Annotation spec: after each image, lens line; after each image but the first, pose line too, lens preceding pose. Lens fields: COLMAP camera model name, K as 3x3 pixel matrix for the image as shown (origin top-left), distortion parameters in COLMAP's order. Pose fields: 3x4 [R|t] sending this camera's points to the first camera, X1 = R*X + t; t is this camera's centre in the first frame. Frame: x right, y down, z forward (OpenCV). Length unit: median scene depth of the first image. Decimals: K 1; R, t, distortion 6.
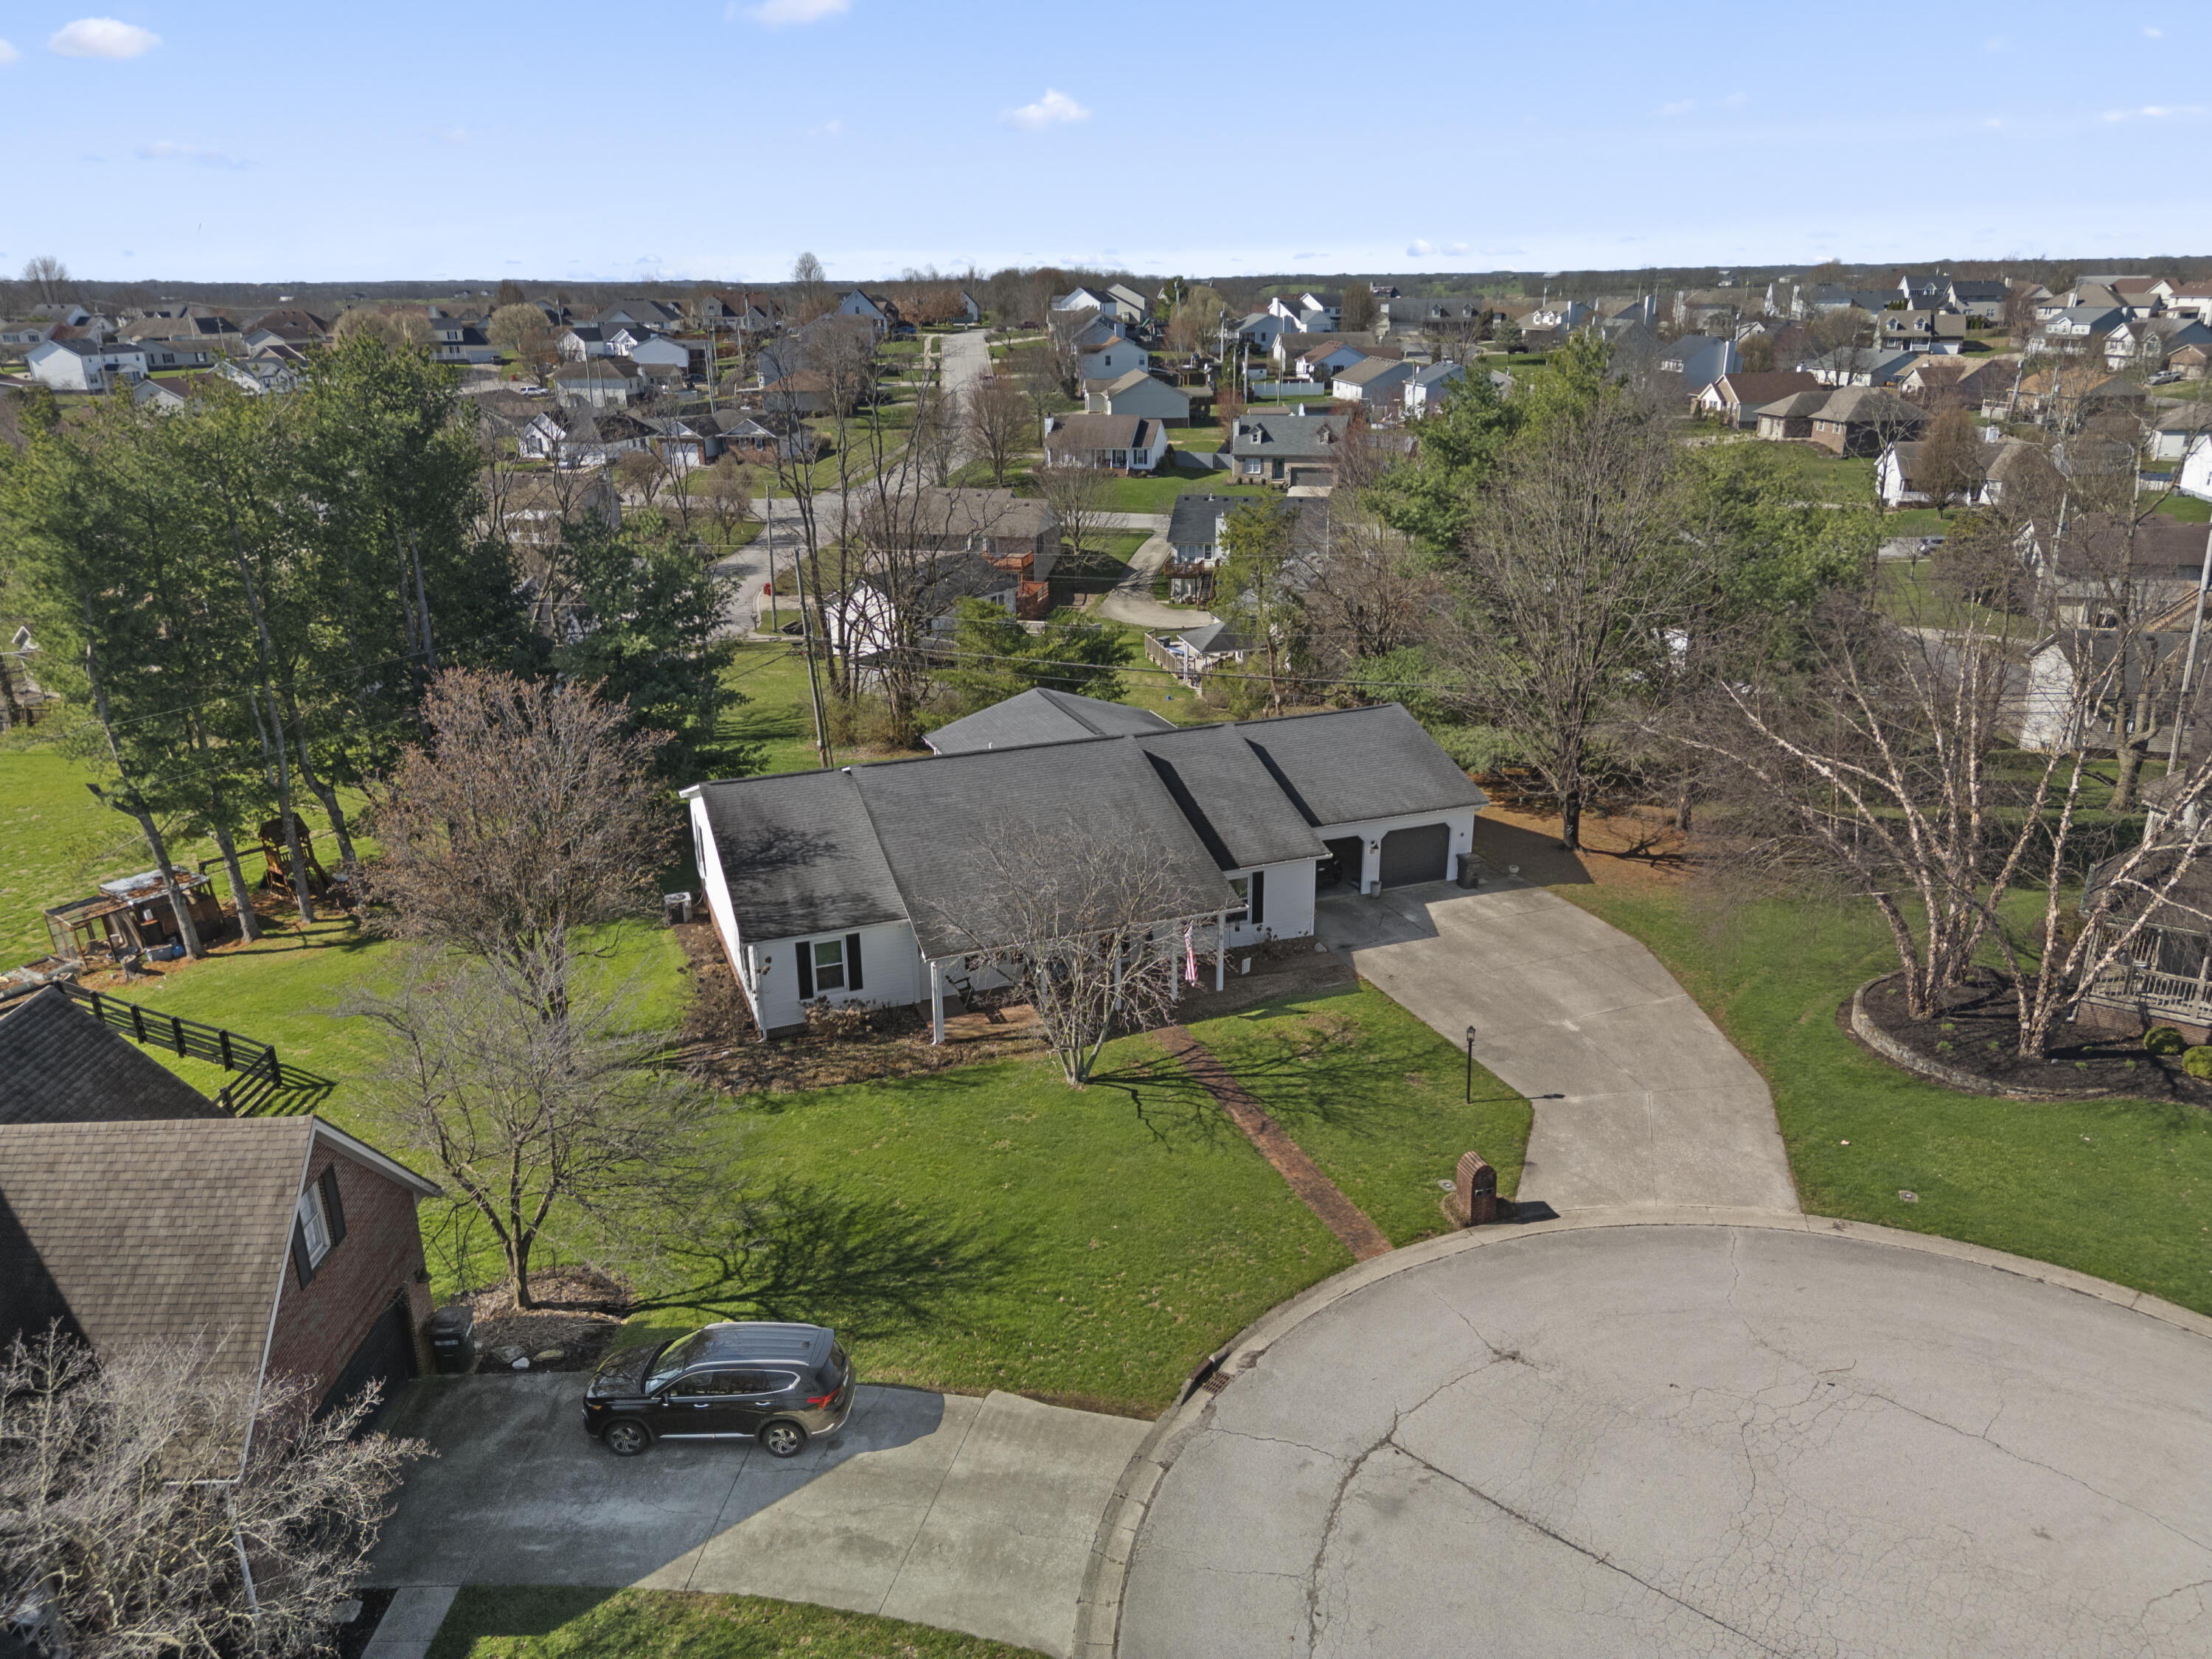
lens RADIAL K [[1550.9, 0, 1106.0], [0, 1550.9, 829.5], [0, 0, 1]] dist [0.083222, -0.088705]
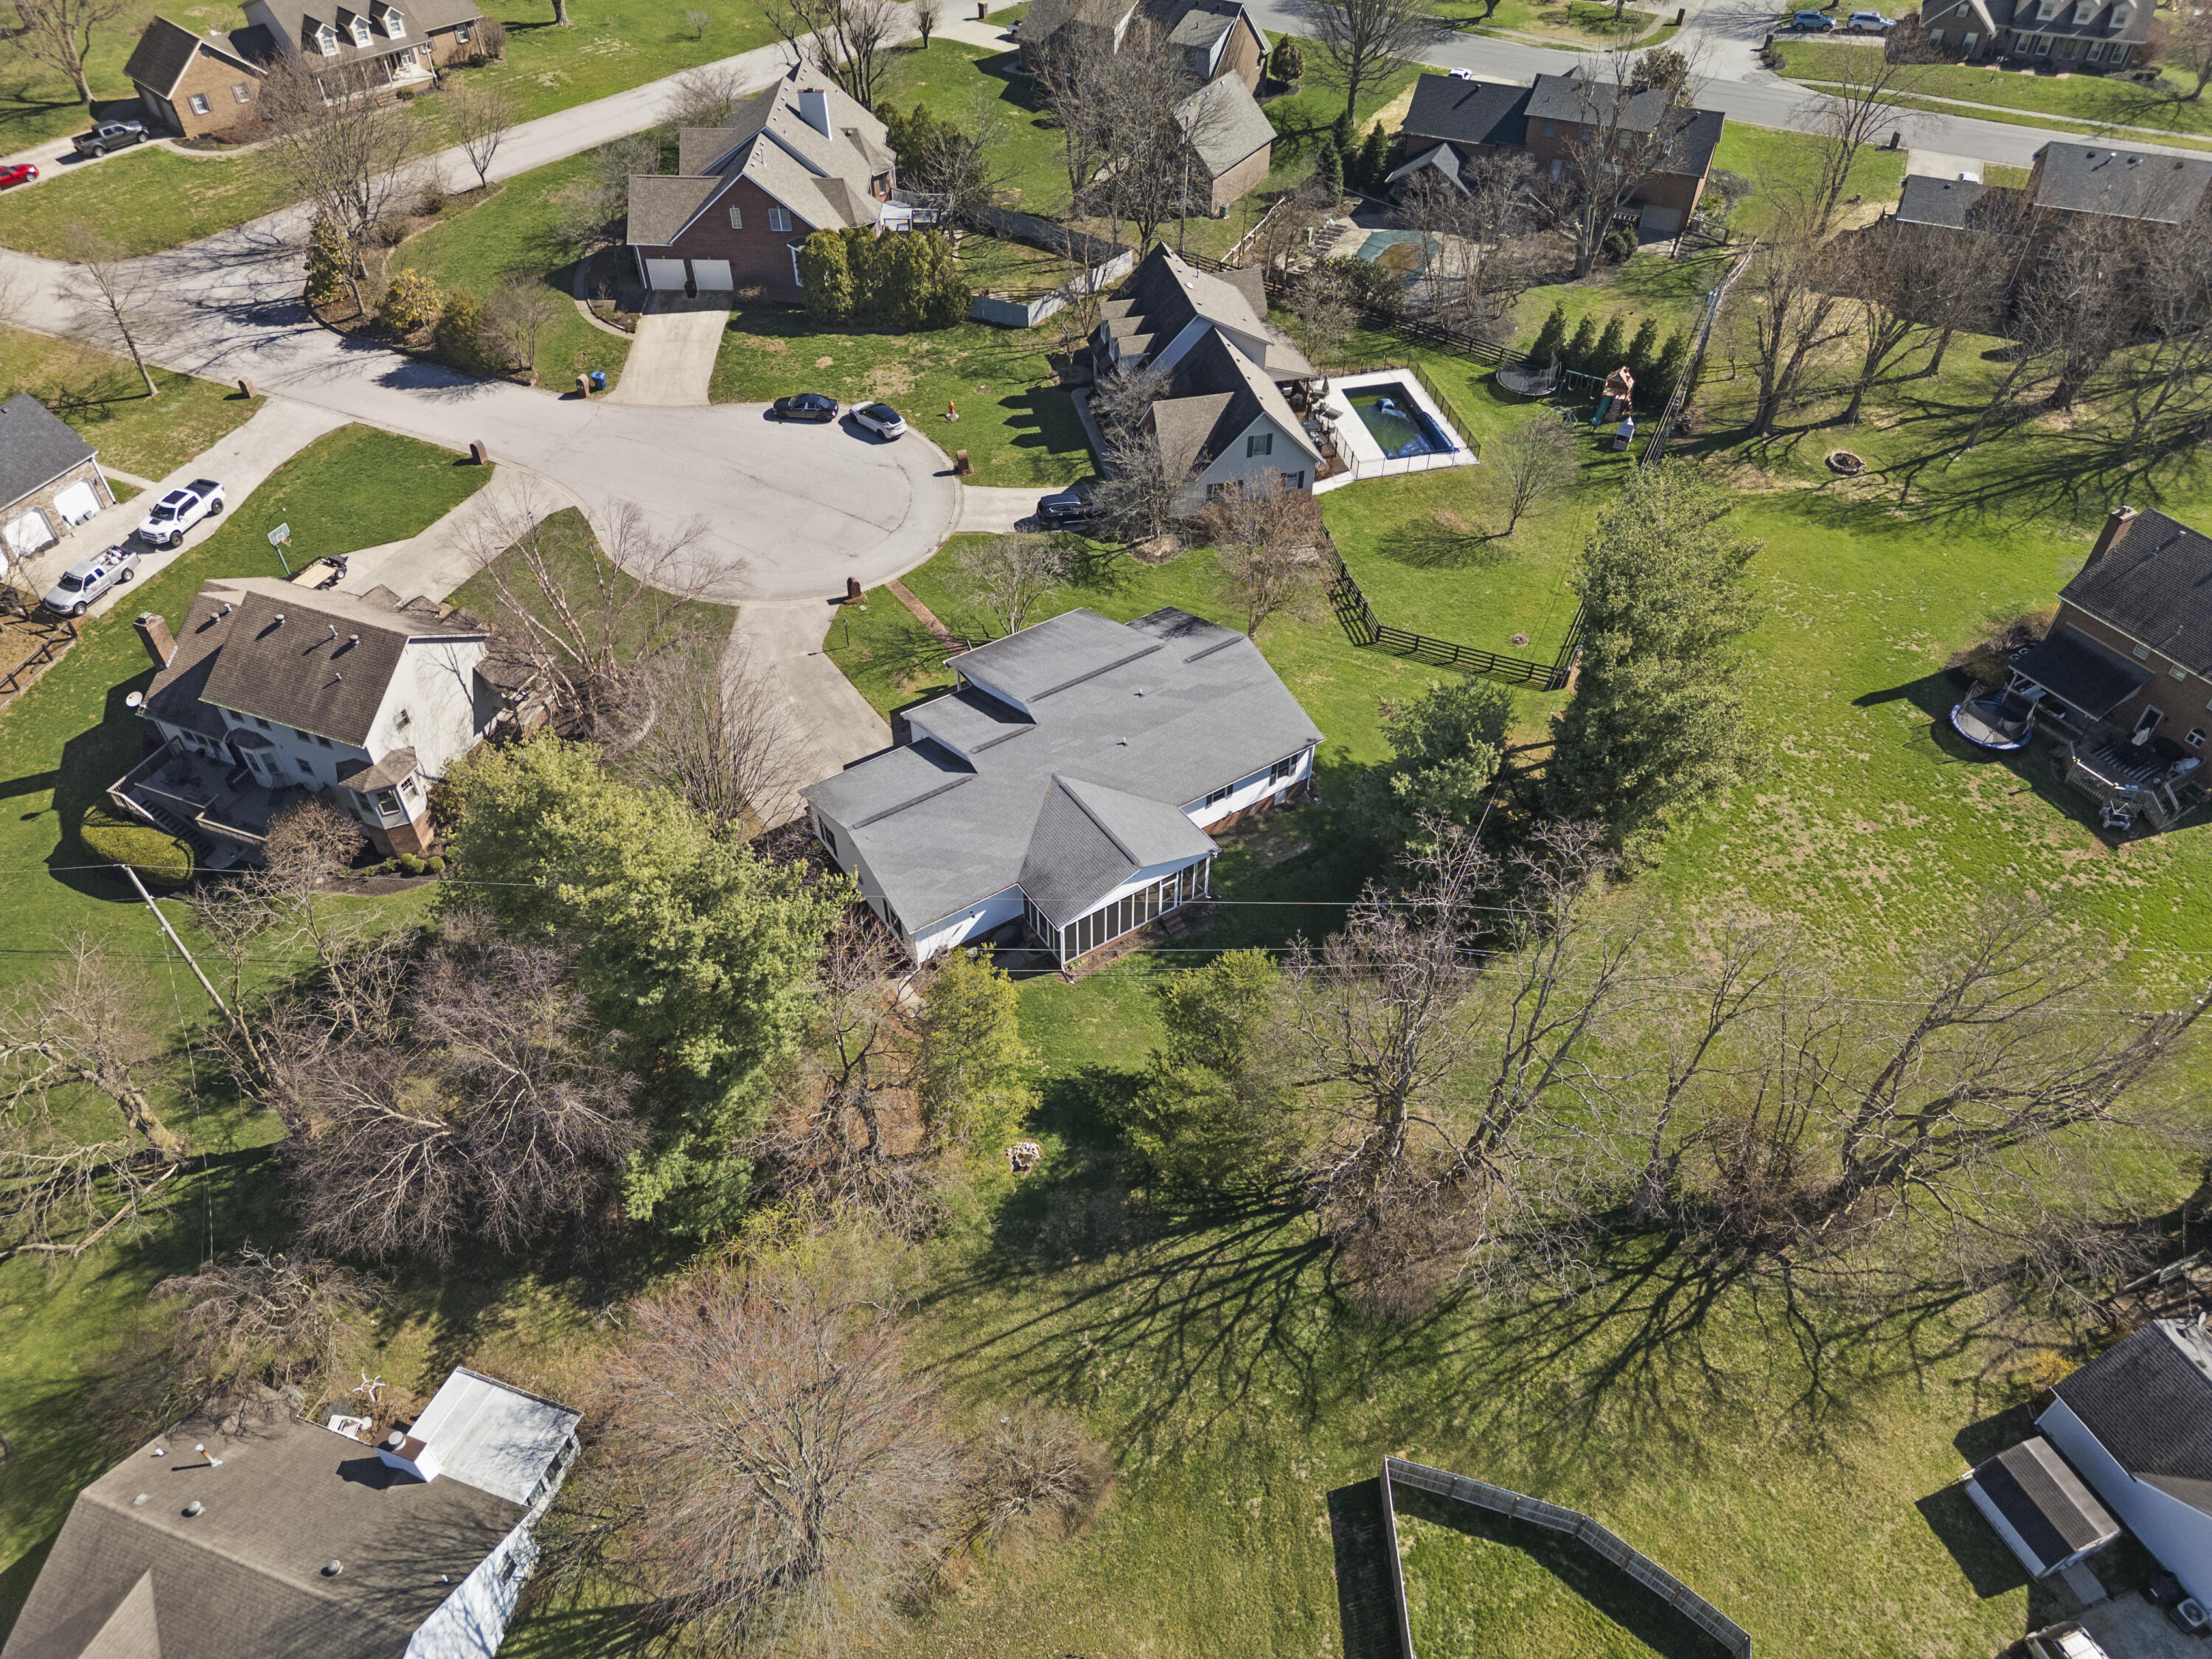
lens RADIAL K [[1550.9, 0, 1106.0], [0, 1550.9, 829.5], [0, 0, 1]] dist [0.083222, -0.088705]
pose [[-0.975459, 0.158755, -0.152570, 0.239877], [-0.066560, 0.447892, 0.891607, -1.747844], [0.209882, 0.879880, -0.426334, 2.212002]]
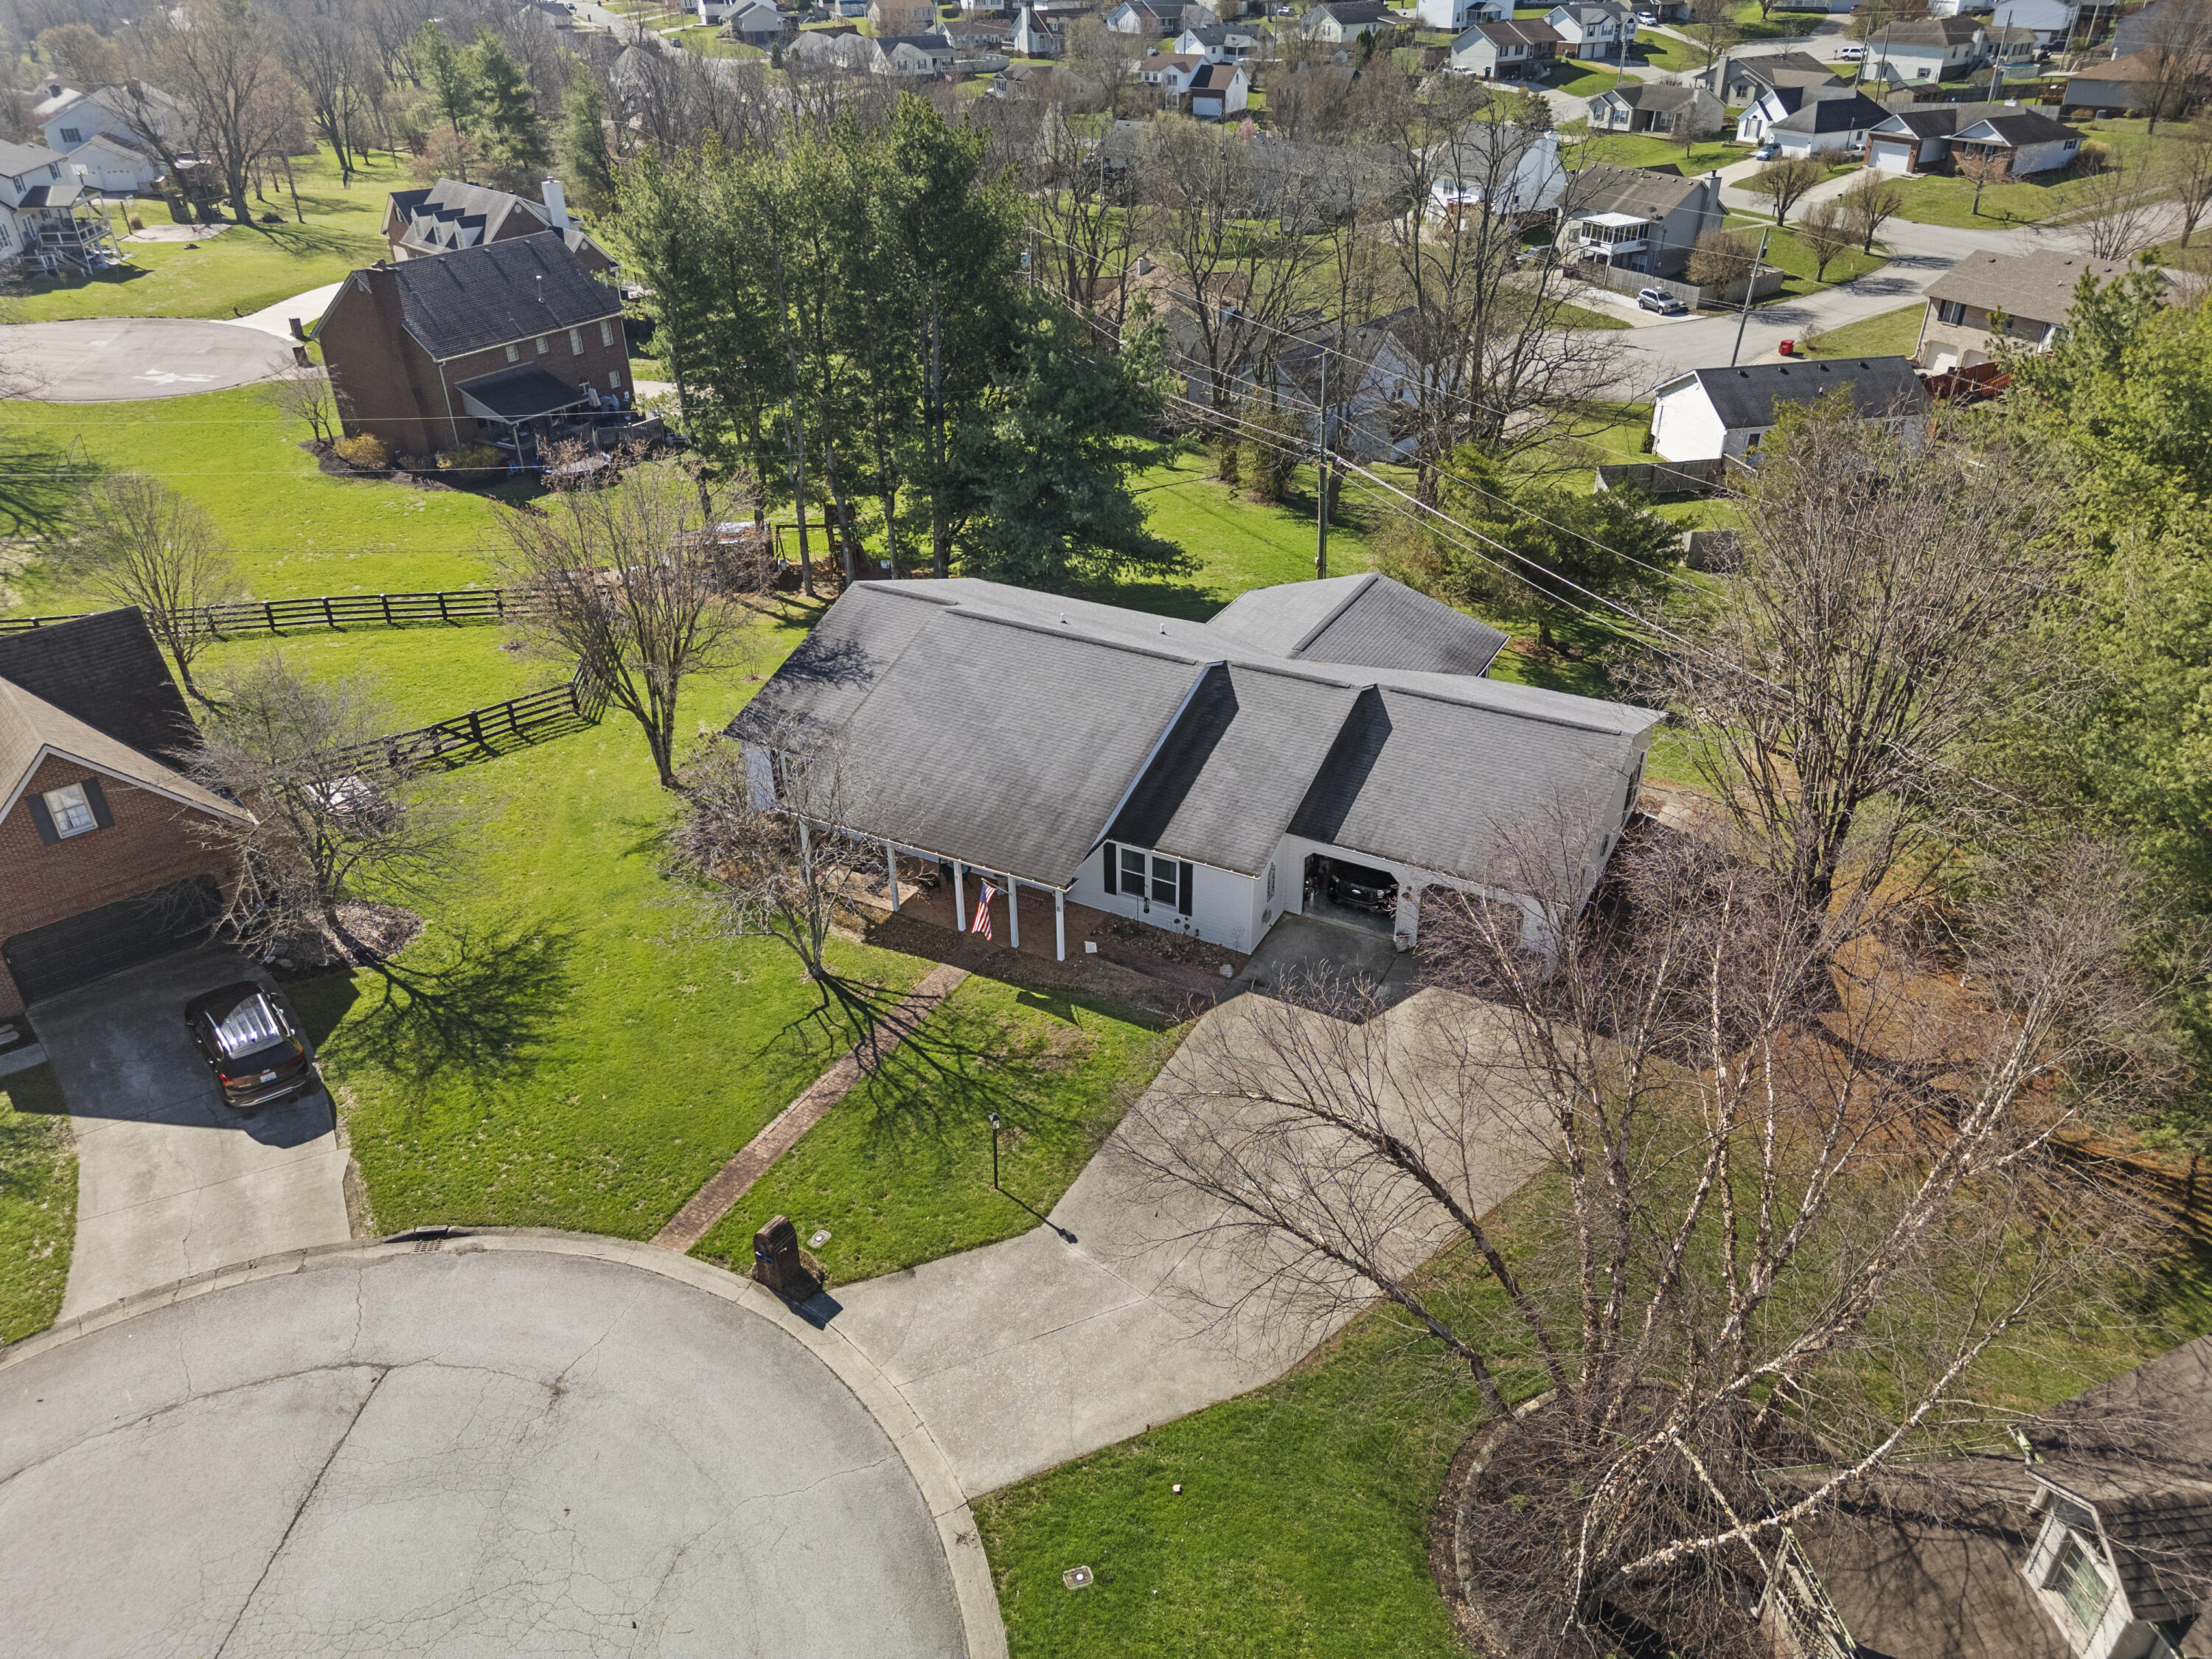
lens RADIAL K [[1550.9, 0, 1106.0], [0, 1550.9, 829.5], [0, 0, 1]] dist [0.083222, -0.088705]
pose [[0.651301, 0.390700, -0.650508, 0.727605], [-0.248287, 0.919799, 0.303848, -0.282341], [0.717050, -0.036384, 0.696072, 0.407761]]
